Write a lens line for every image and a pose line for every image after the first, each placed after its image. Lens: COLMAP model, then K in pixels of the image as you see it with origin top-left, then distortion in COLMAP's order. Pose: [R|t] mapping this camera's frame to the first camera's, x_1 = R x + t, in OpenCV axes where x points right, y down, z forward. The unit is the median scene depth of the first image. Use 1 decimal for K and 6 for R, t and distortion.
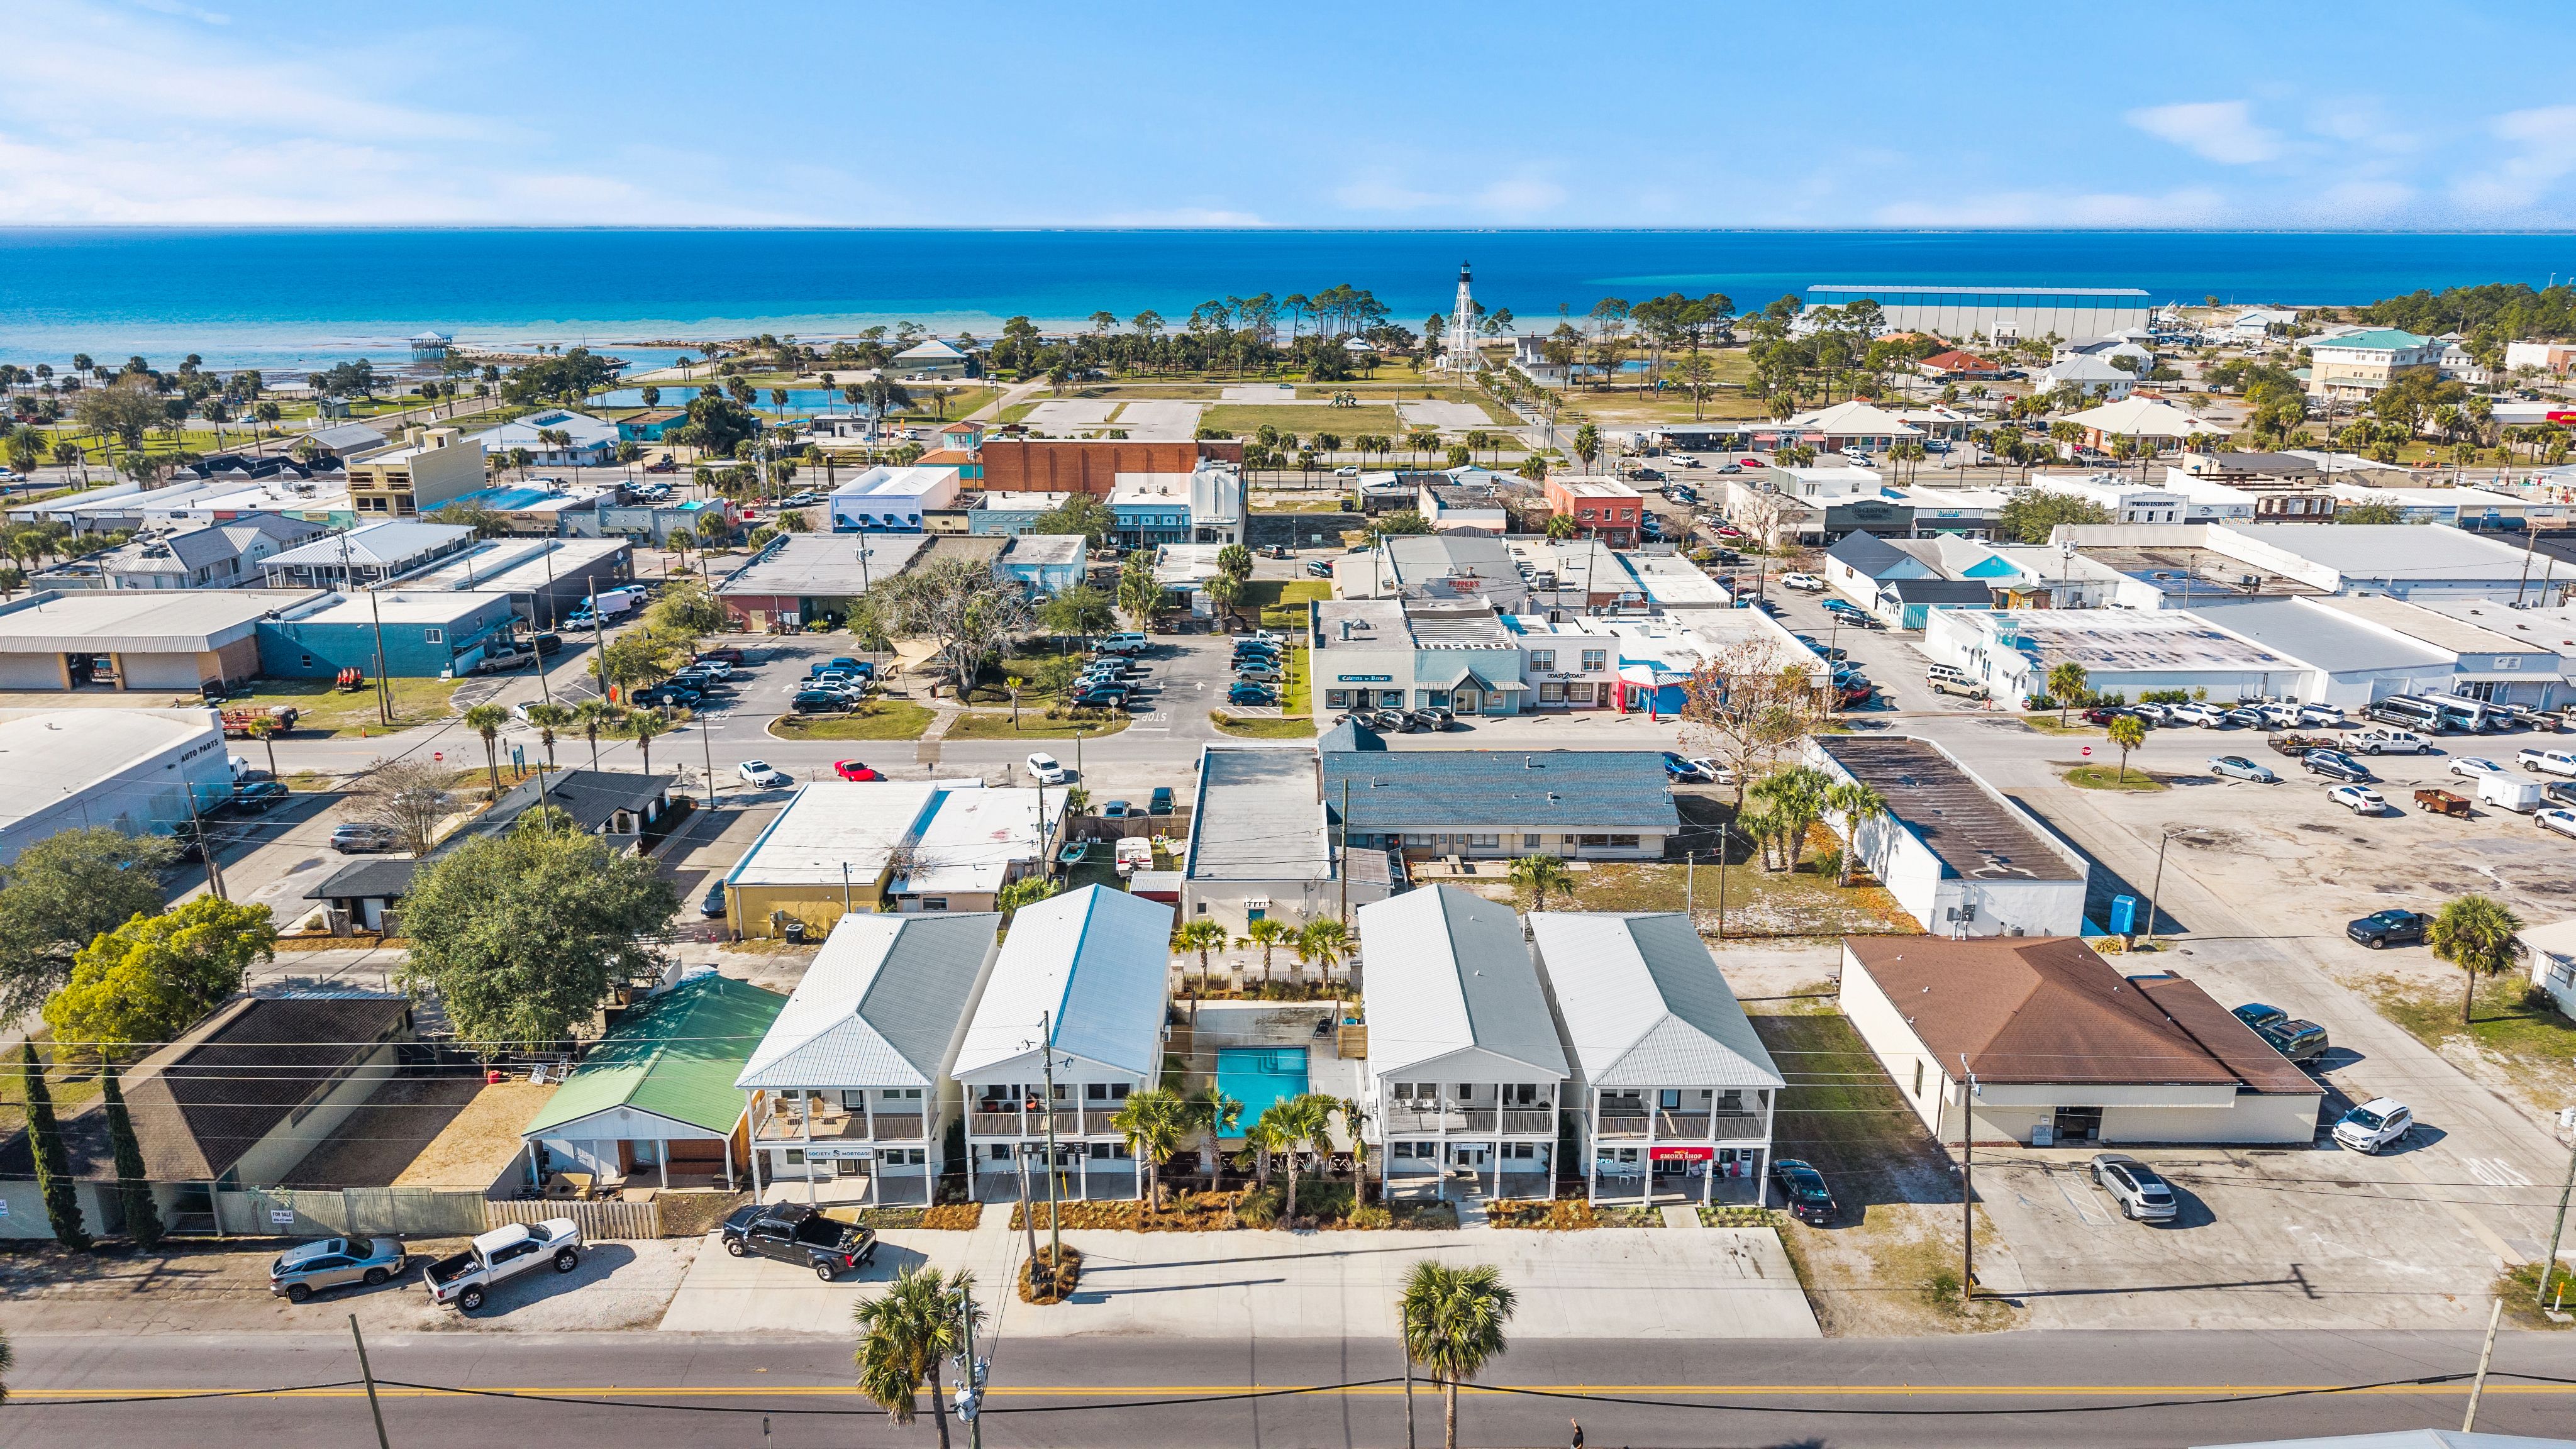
lens RADIAL K [[1713.0, 0, 1291.1], [0, 1713.0, 712.0], [0, 0, 1]] dist [0.046511, -0.050832]
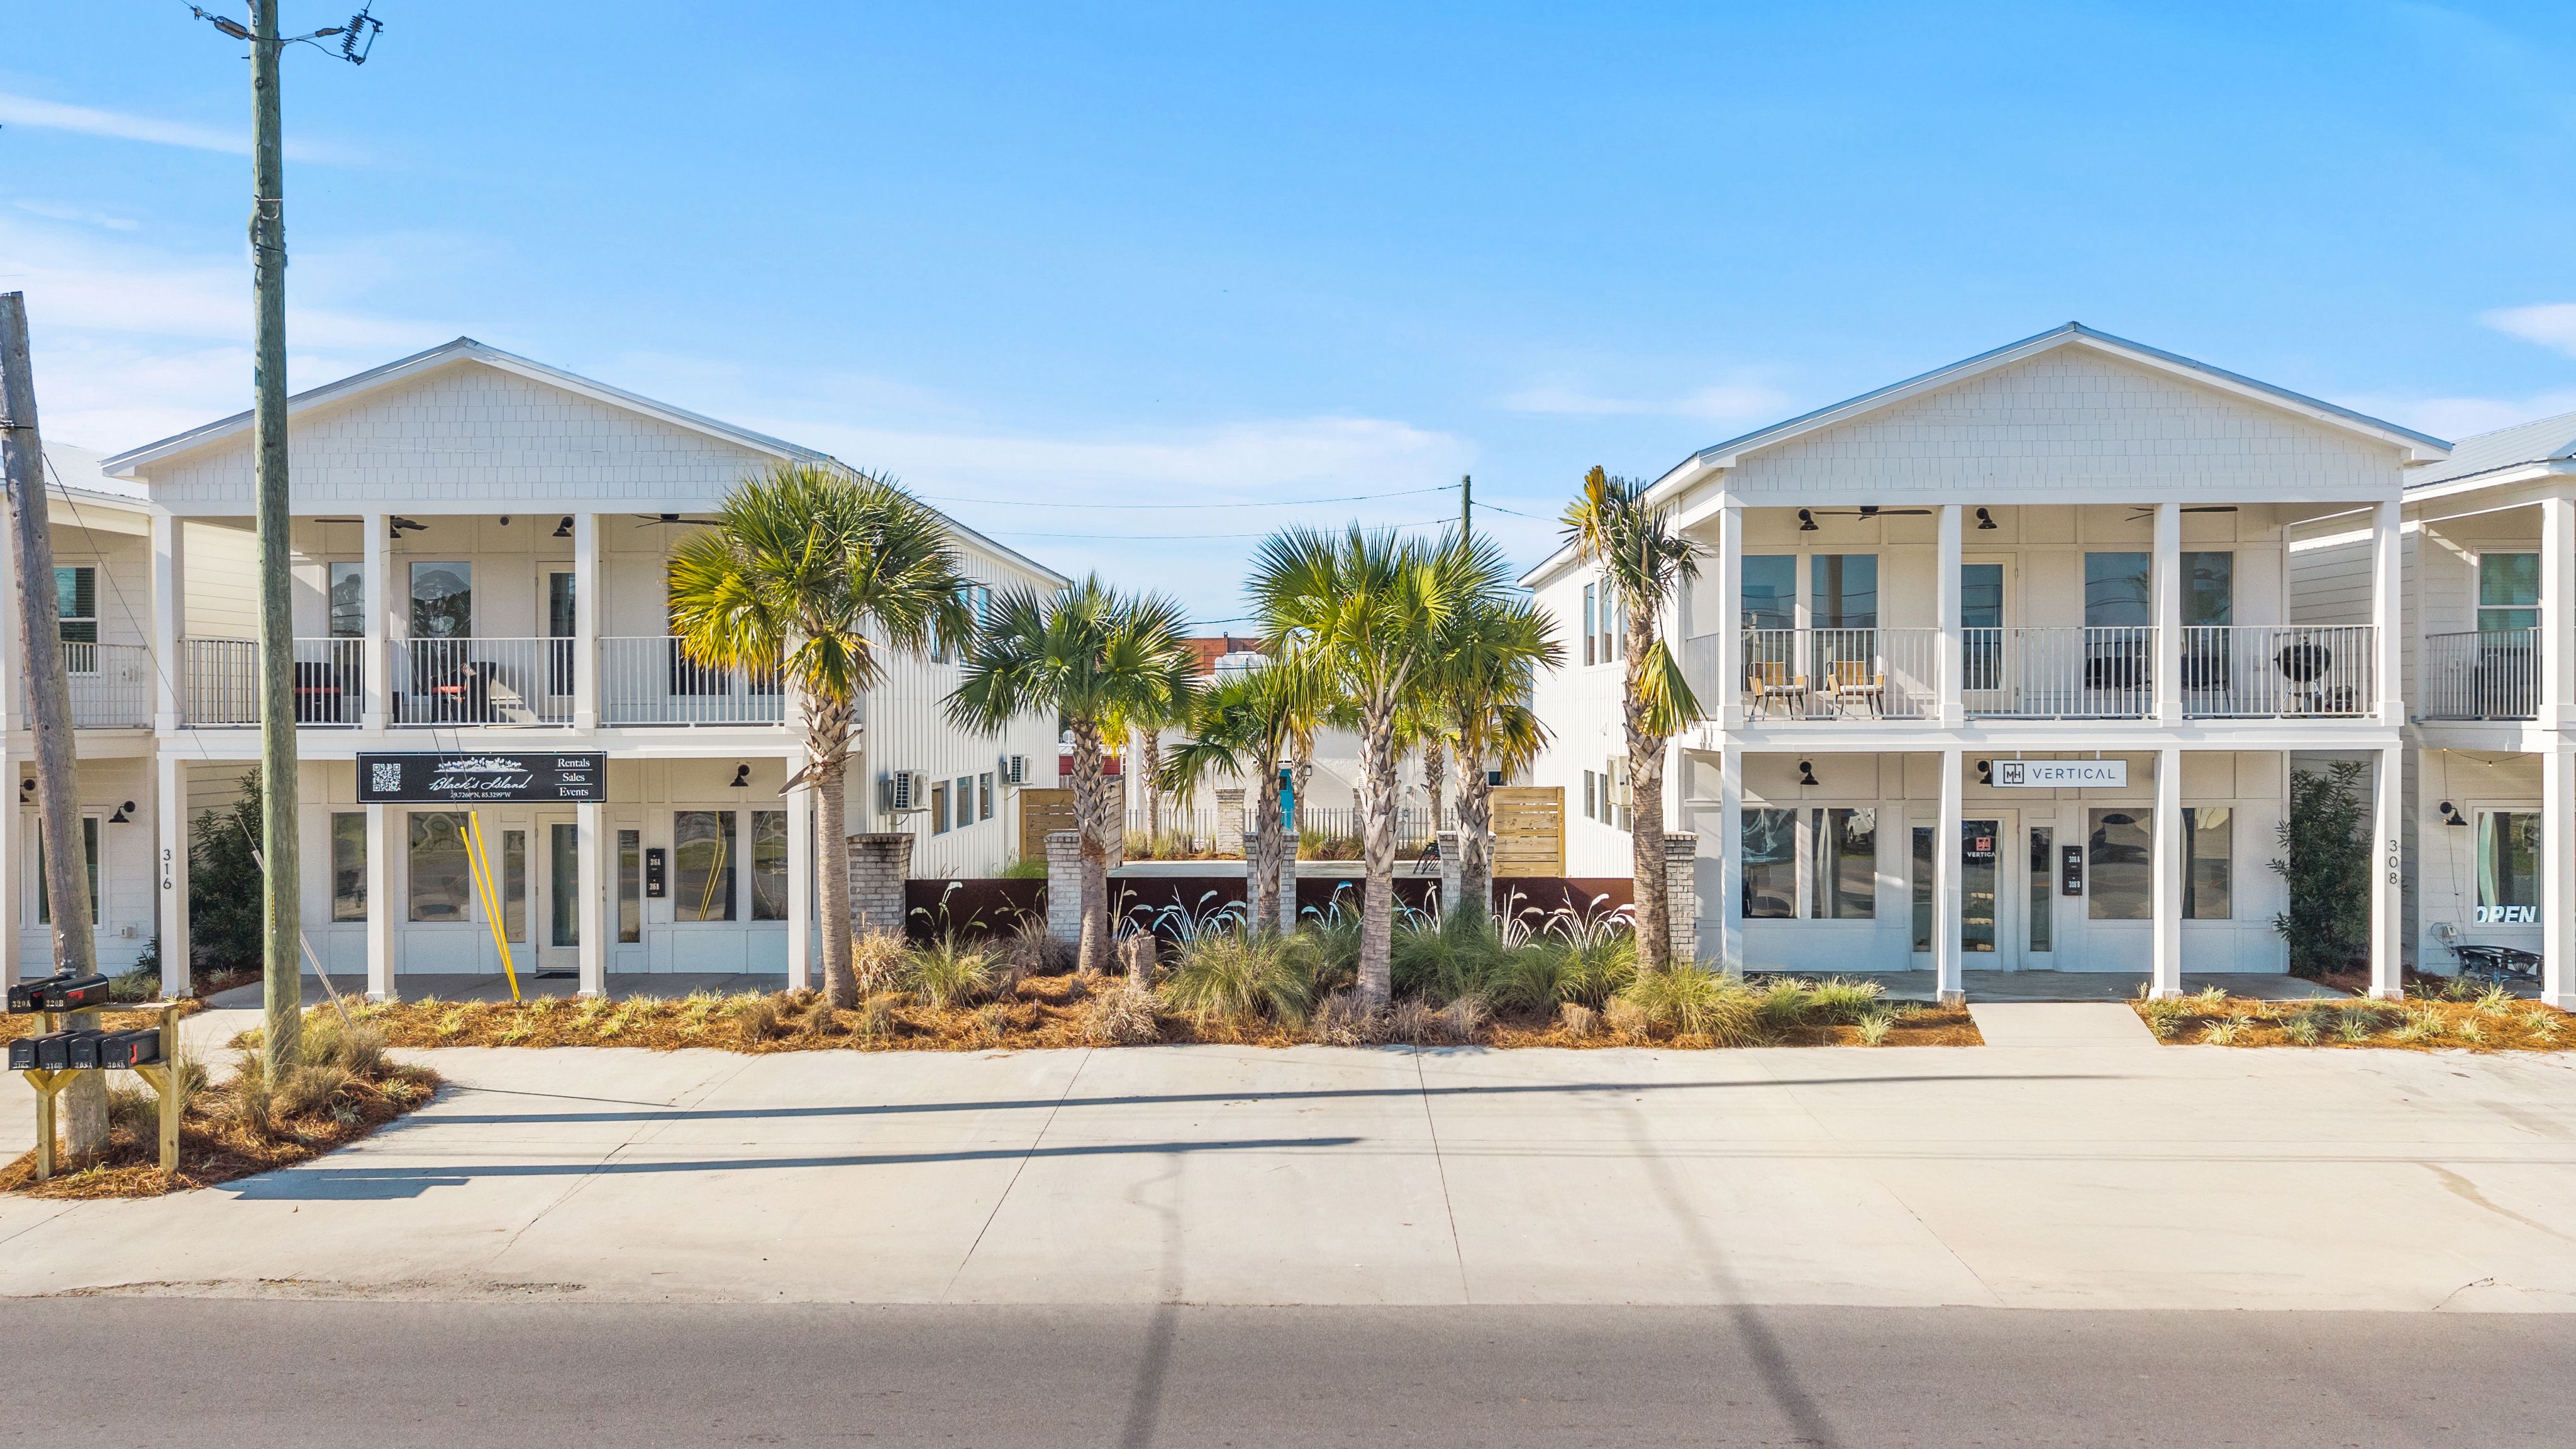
lens RADIAL K [[1713.0, 0, 1291.1], [0, 1713.0, 712.0], [0, 0, 1]] dist [0.046511, -0.050832]
pose [[0.999688, -0.003841, -0.024689, -0.002823], [-0.003011, 0.962398, -0.271628, 0.159168], [0.024804, 0.271618, 0.962086, 0.374528]]
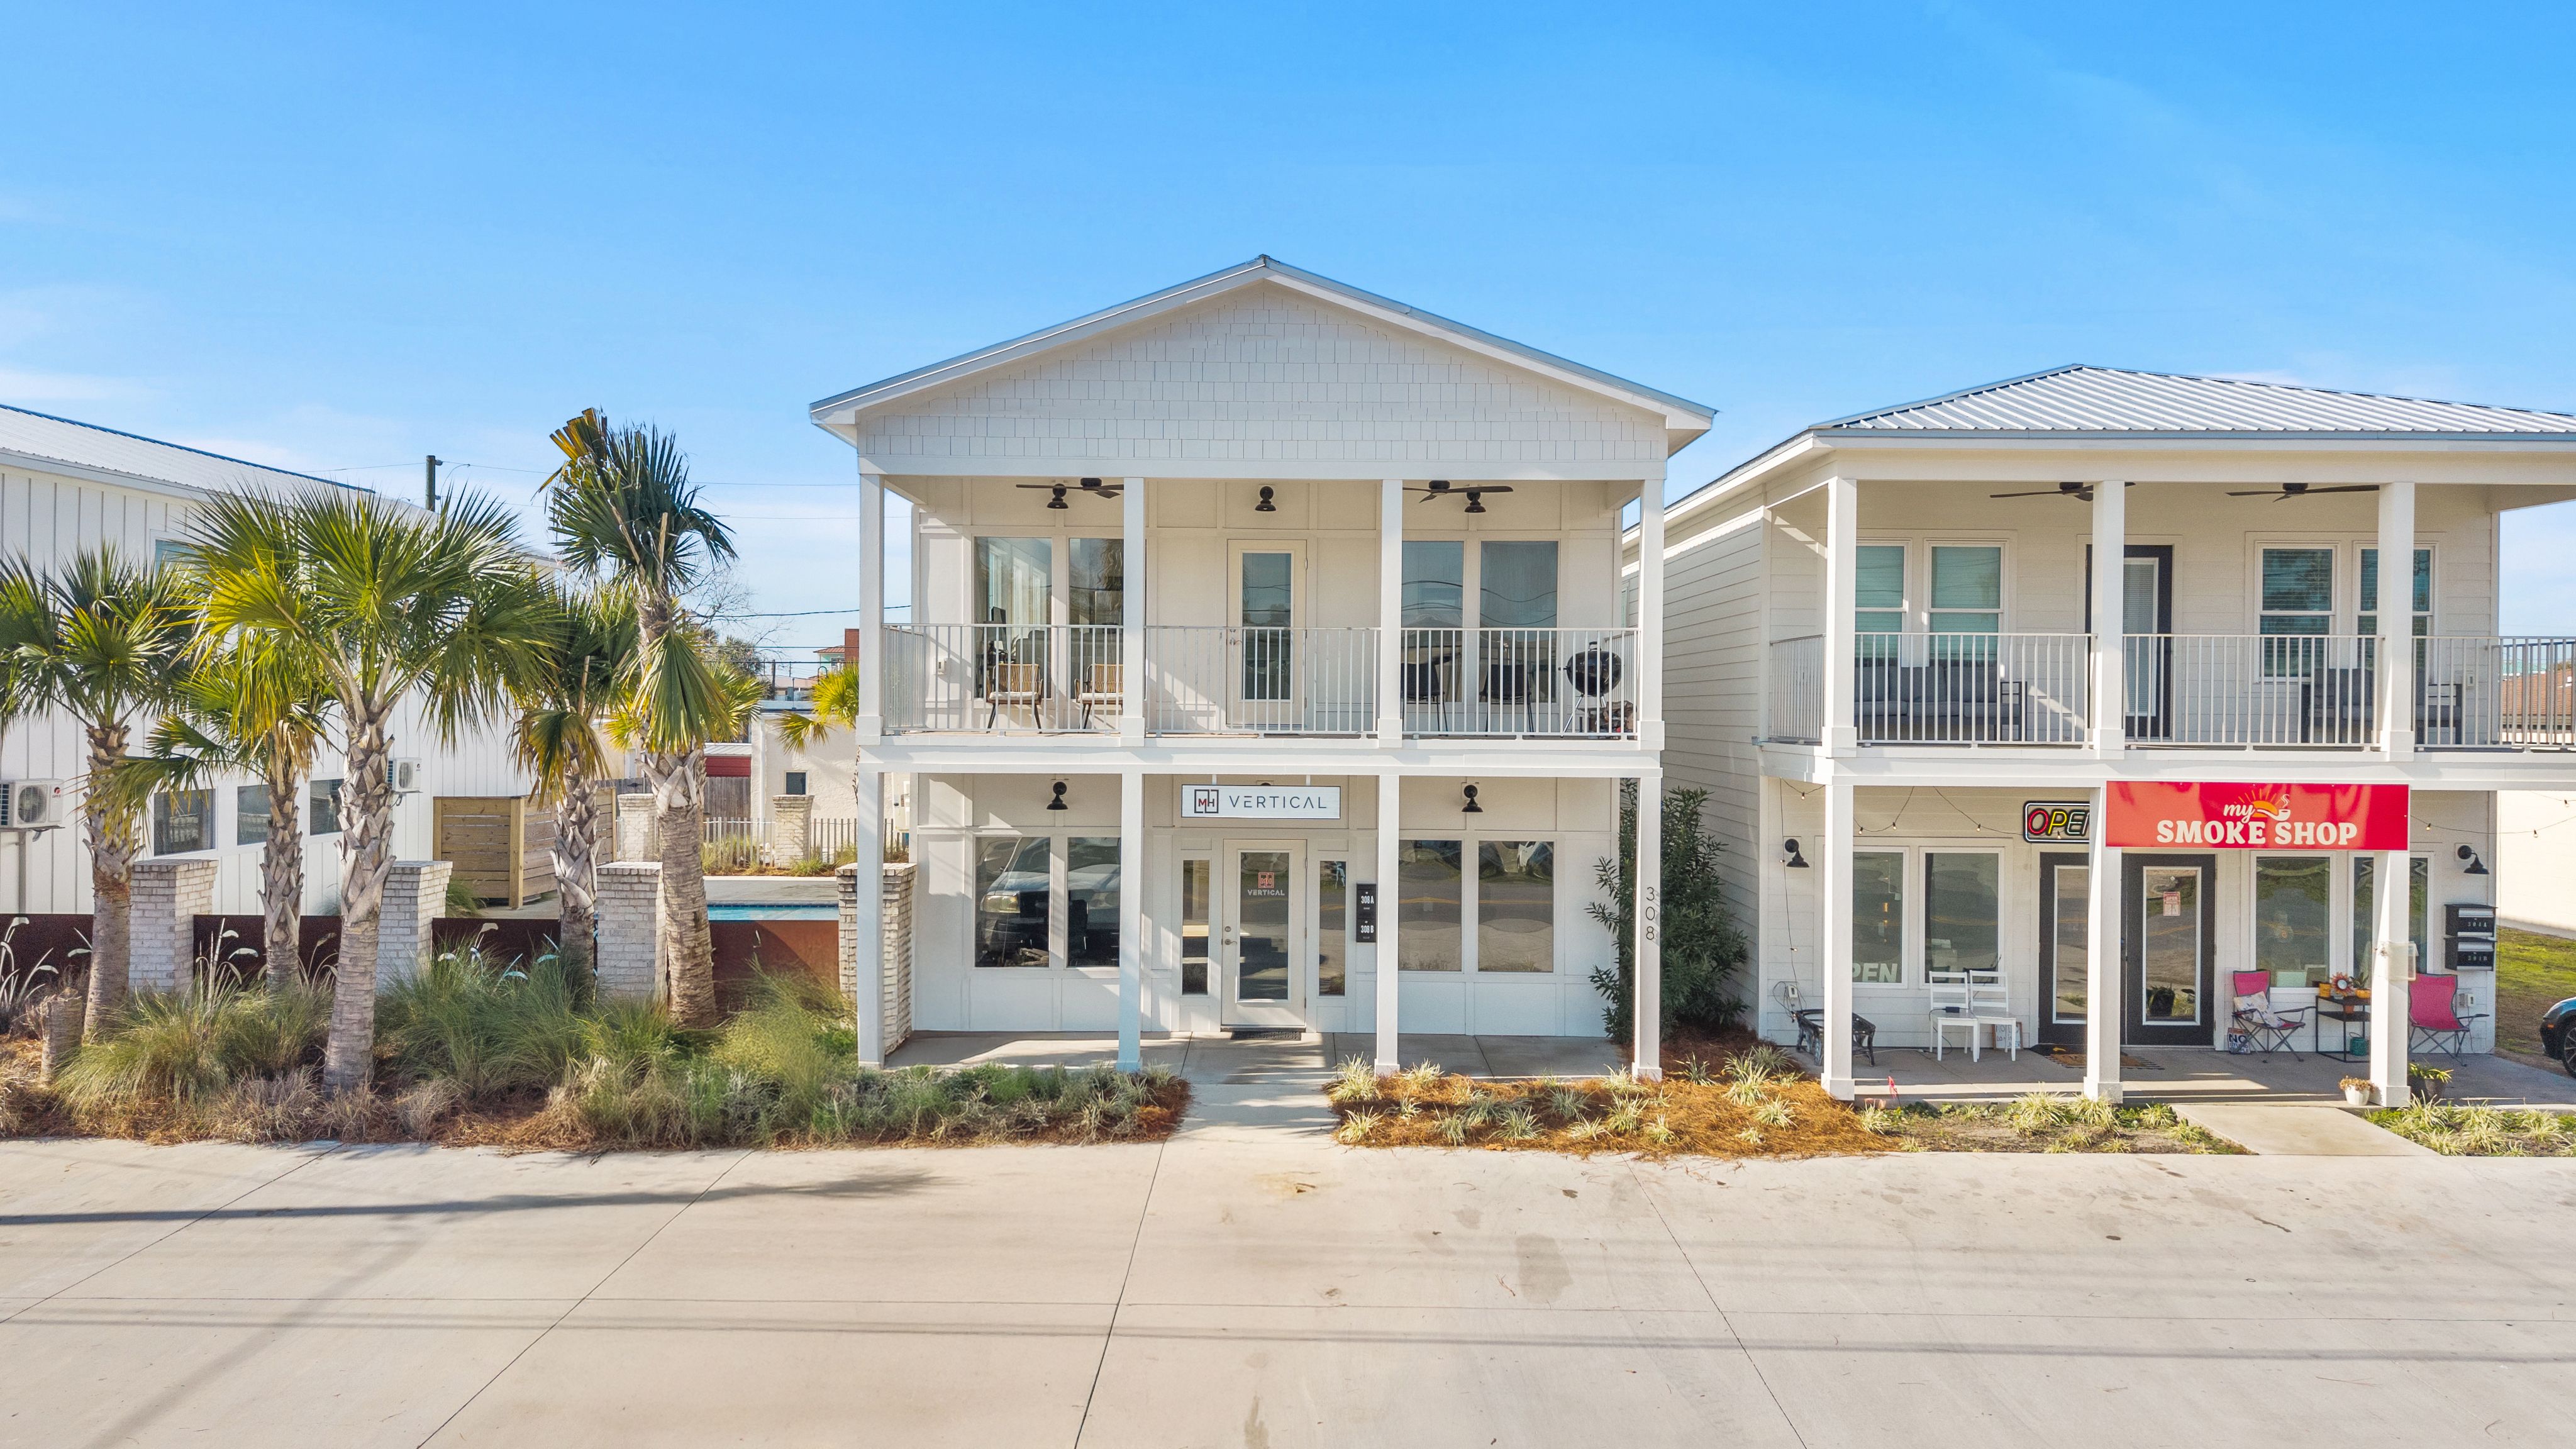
lens RADIAL K [[1713.1, 0, 1288.0], [0, 1713.1, 724.5], [0, 0, 1]] dist [0.105509, -0.110449]
pose [[0.999906, 0.008404, -0.010837, 0.055529], [-0.010961, 0.964672, -0.263227, 0.151646], [0.008242, 0.263321, 0.964673, 0.397551]]
